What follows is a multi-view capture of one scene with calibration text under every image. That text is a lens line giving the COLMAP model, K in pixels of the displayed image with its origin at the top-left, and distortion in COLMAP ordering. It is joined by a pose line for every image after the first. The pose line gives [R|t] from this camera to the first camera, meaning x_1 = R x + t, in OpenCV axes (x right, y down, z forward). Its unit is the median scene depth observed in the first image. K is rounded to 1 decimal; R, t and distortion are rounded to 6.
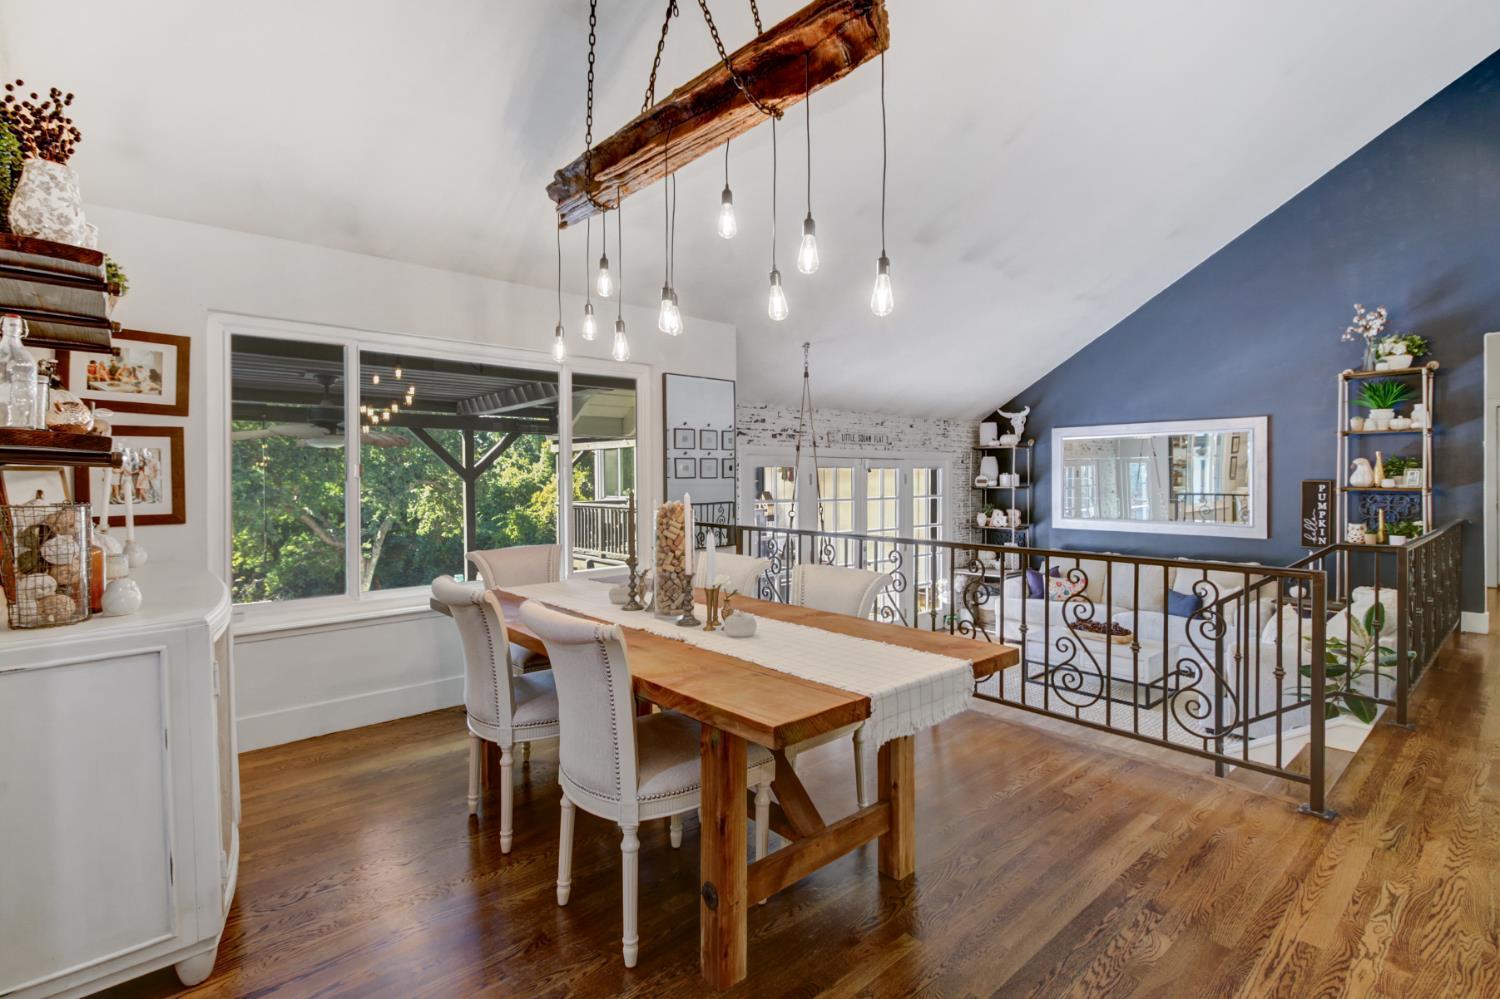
lens RADIAL K [[700.4, 0, 765.0], [0, 700.4, 482.7], [0, 0, 1]] dist [0.020678, -0.014136]
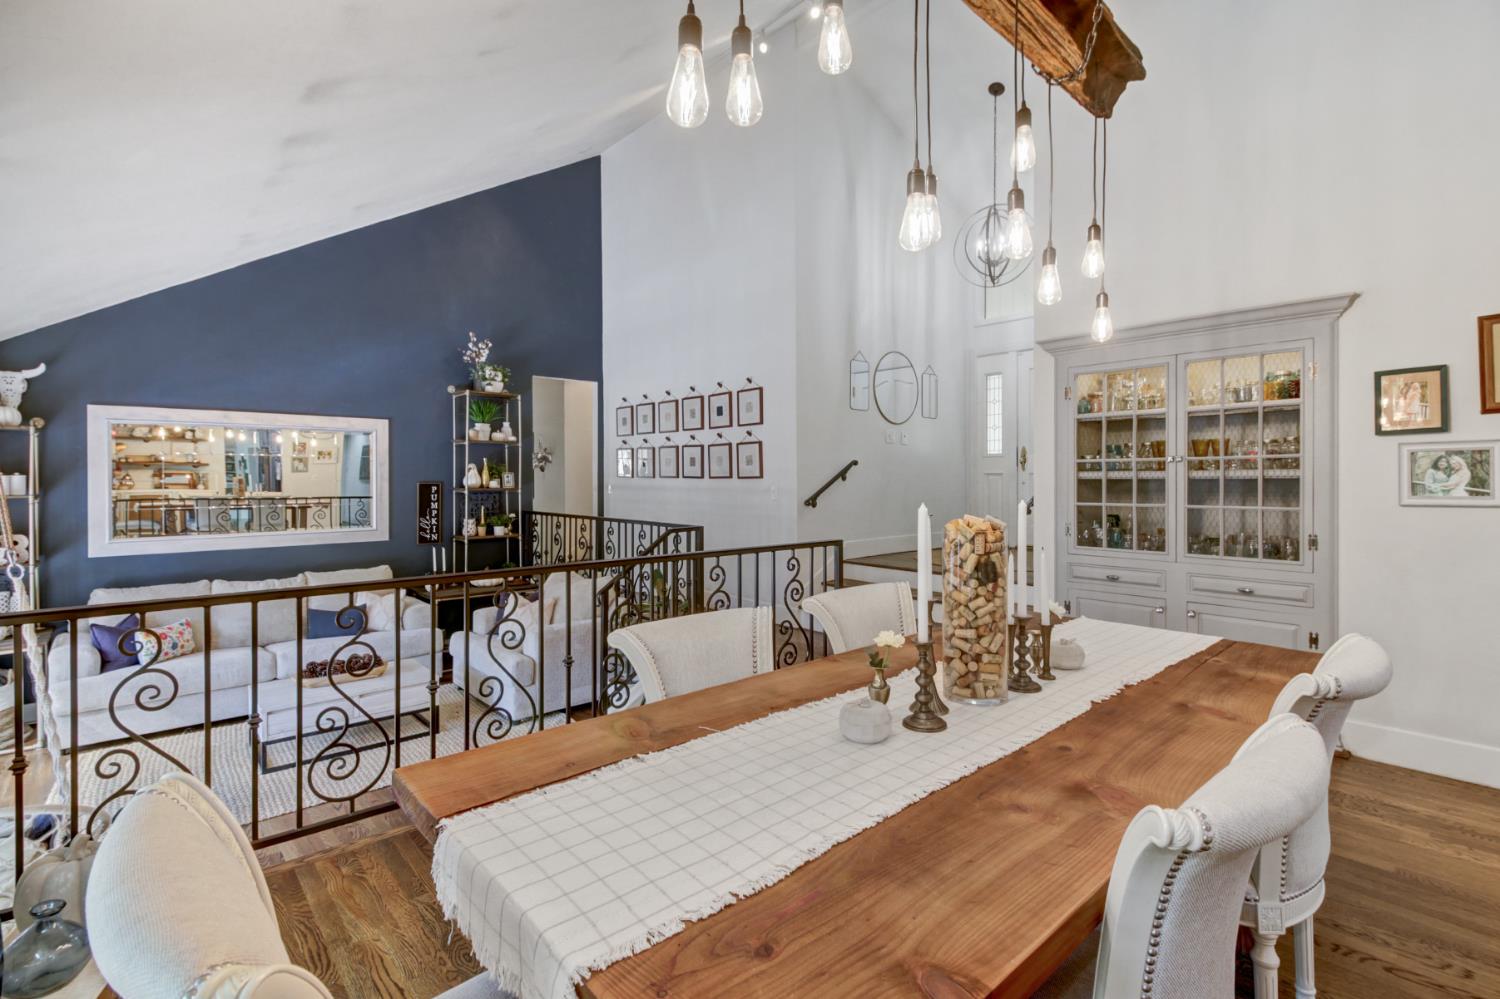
lens RADIAL K [[700.4, 0, 765.0], [0, 700.4, 482.7], [0, 0, 1]] dist [0.020678, -0.014136]
pose [[-0.000613, -0.000654, 1.000000, -0.313214], [0.009297, 0.999957, 0.000660, 0.001404], [-0.999957, 0.009298, -0.000607, 0.481799]]
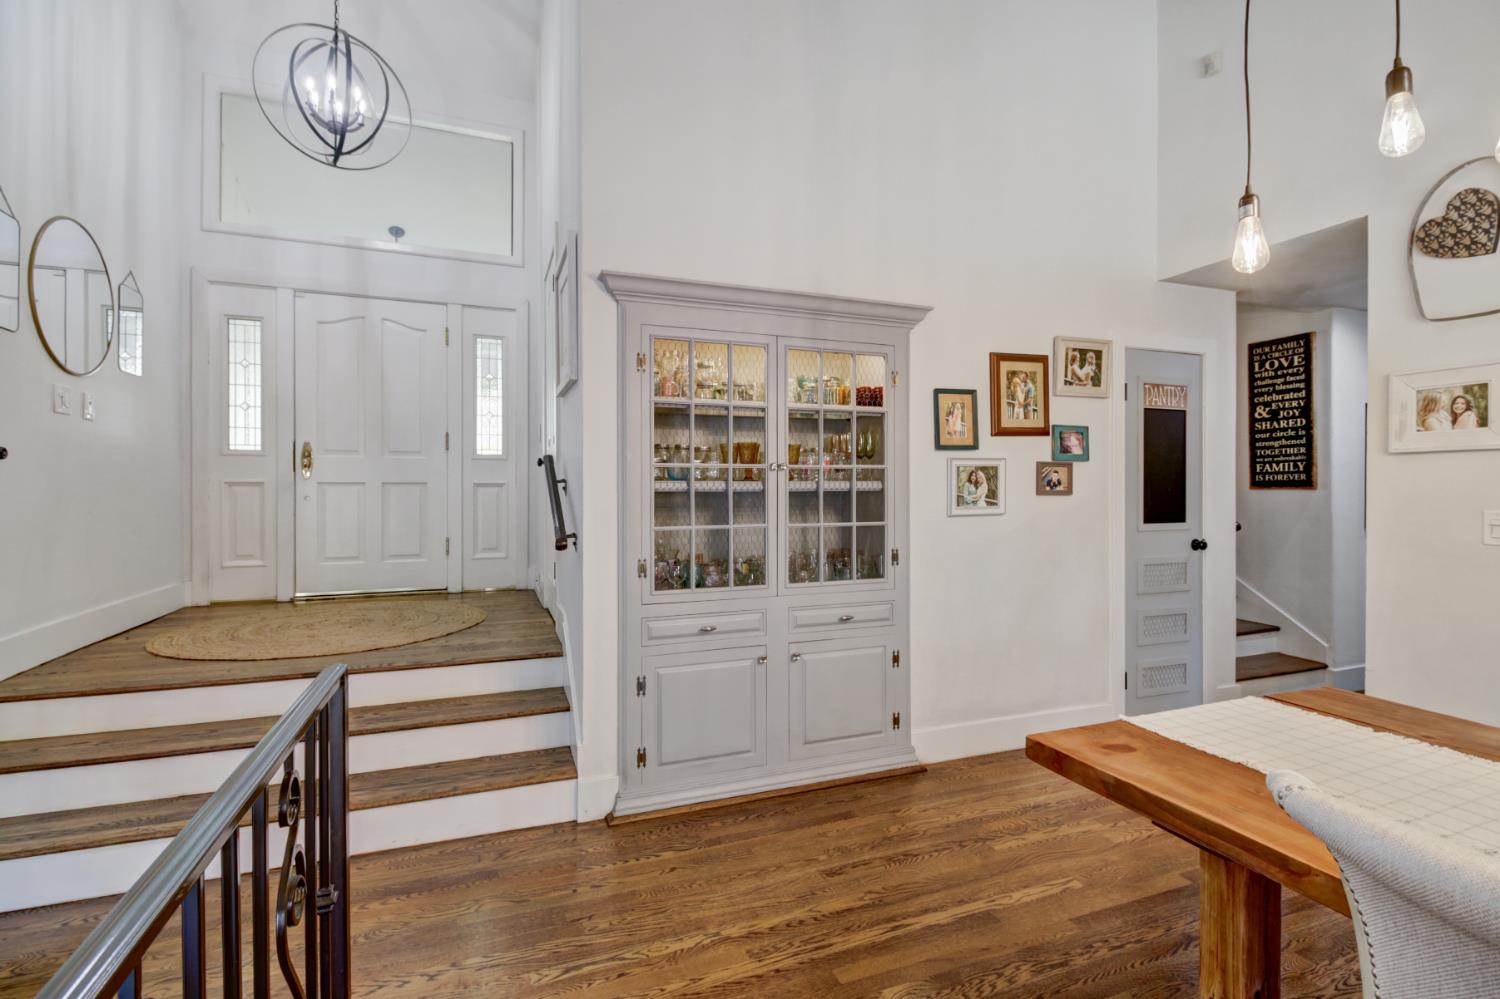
lens RADIAL K [[700.4, 0, 765.0], [0, 700.4, 482.7], [0, 0, 1]] dist [0.020678, -0.014136]
pose [[-0.936426, 0.009412, 0.350738, 0.119166], [0.008083, 0.999954, -0.005252, -0.001467], [-0.350771, -0.002083, -0.936459, 0.577717]]
